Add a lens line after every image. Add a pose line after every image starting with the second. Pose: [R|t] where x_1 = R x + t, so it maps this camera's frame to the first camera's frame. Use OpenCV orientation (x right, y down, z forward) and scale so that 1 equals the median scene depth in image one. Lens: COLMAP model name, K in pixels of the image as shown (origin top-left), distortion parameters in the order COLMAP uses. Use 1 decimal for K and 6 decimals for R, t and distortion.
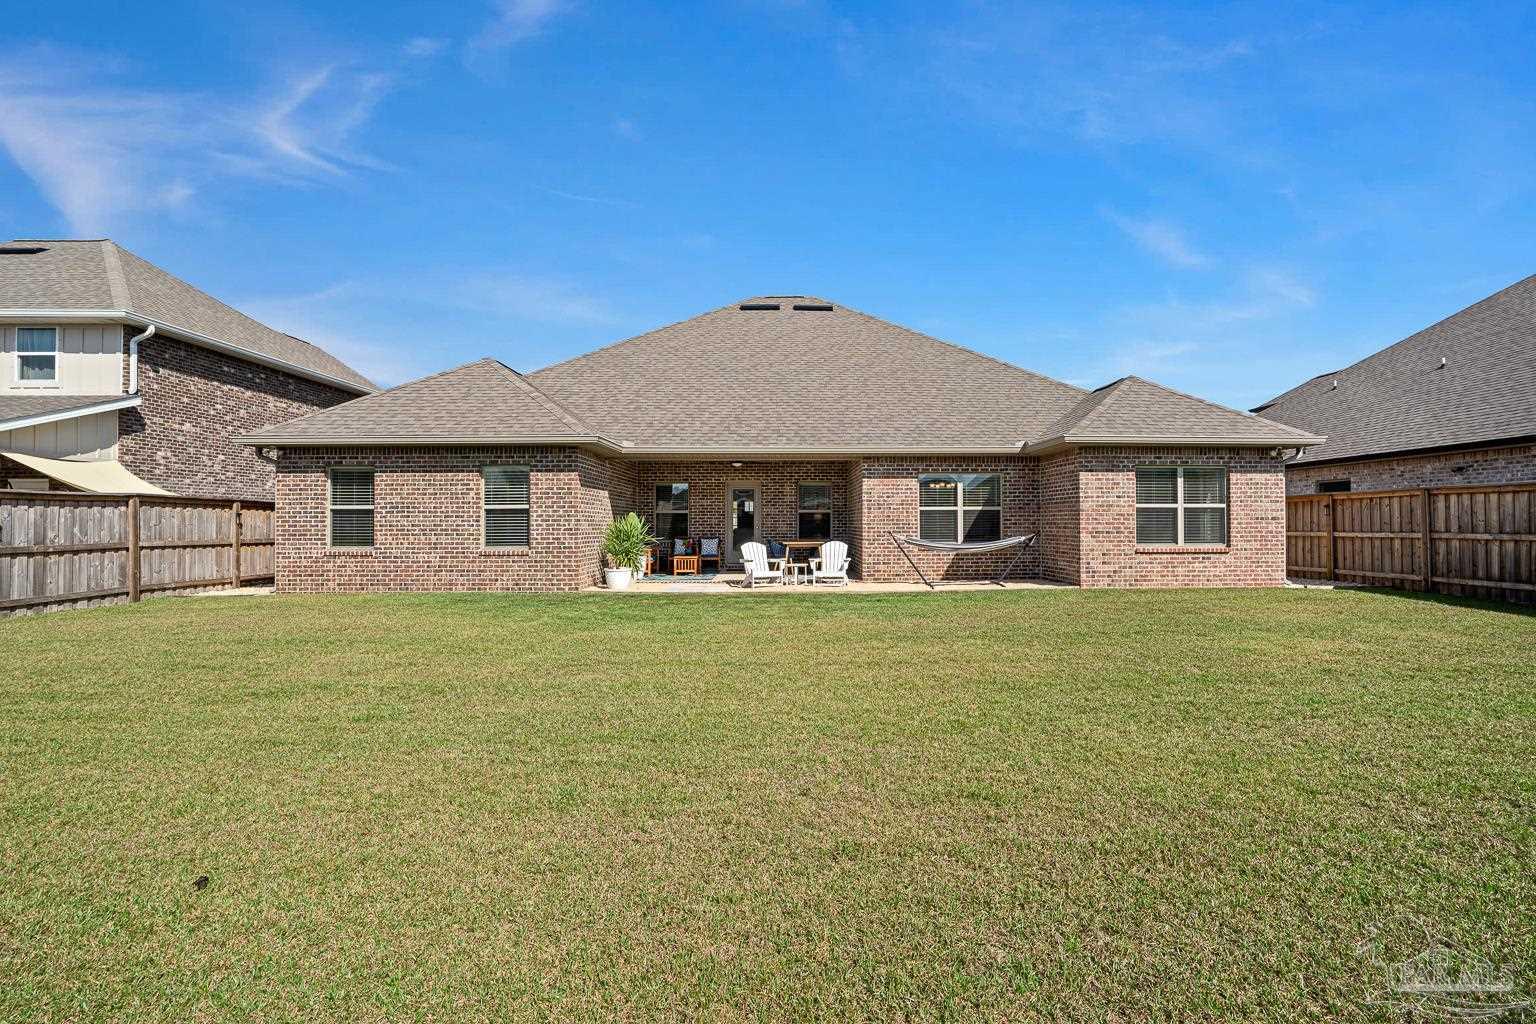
lens RADIAL K [[744.3, 0, 803.3], [0, 744.3, 510.3], [0, 0, 1]] dist [-0.011629, 0.000138]
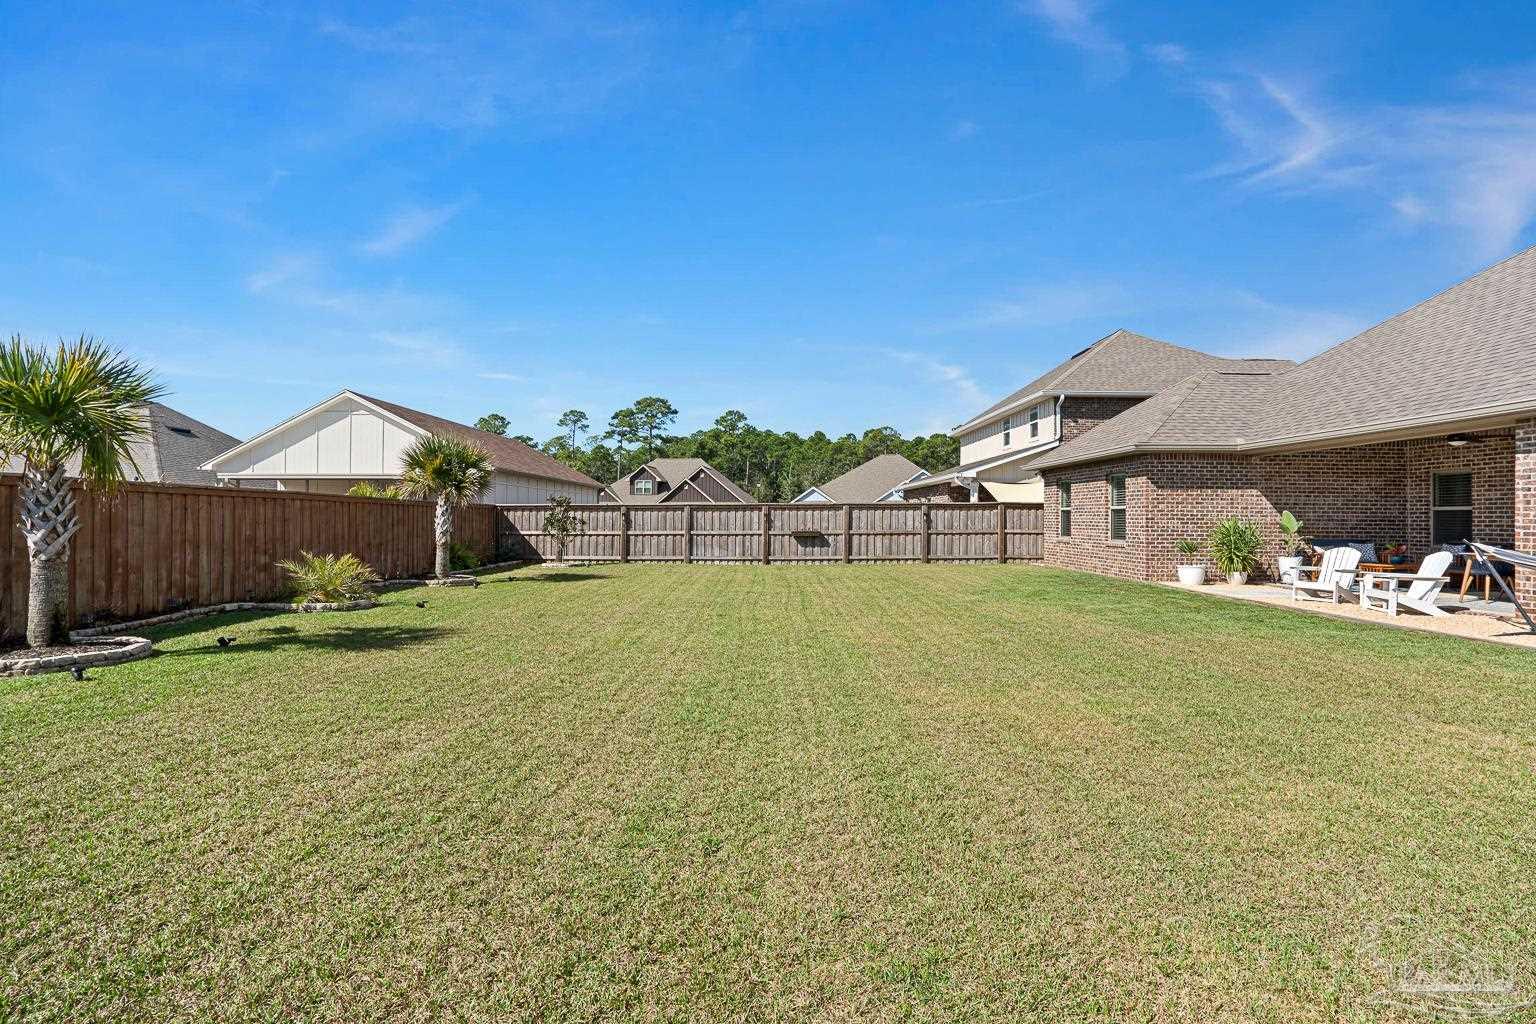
lens RADIAL K [[742.9, 0, 768.0], [0, 742.9, 512.0], [0, 0, 1]] dist [0.001150, 0.000524]
pose [[-0.011521, -0.003712, -0.999927, 0.814881], [0.016474, 0.999857, -0.003902, -0.002197], [0.999798, -0.016518, -0.011458, 0.427138]]
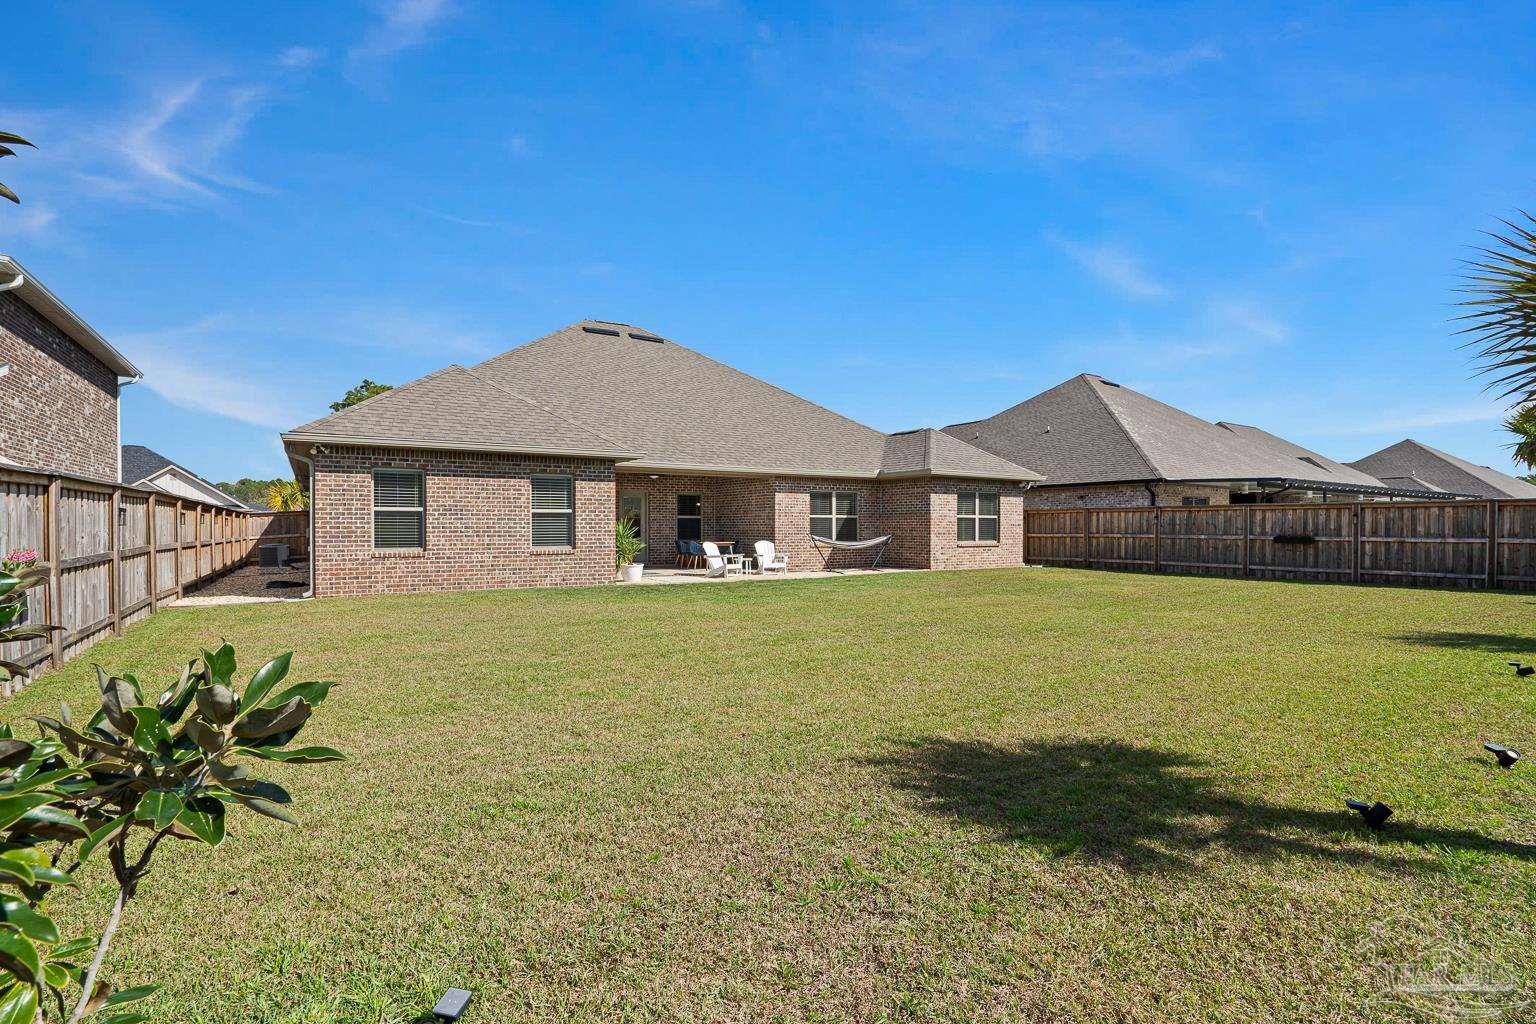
lens RADIAL K [[742.9, 0, 768.0], [0, 742.9, 512.0], [0, 0, 1]] dist [0.001150, 0.000524]
pose [[0.856401, 0.014198, 0.516116, -0.683005], [-0.011162, 0.999897, -0.008985, 0.003166], [-0.516191, 0.001934, 0.856471, -0.117310]]
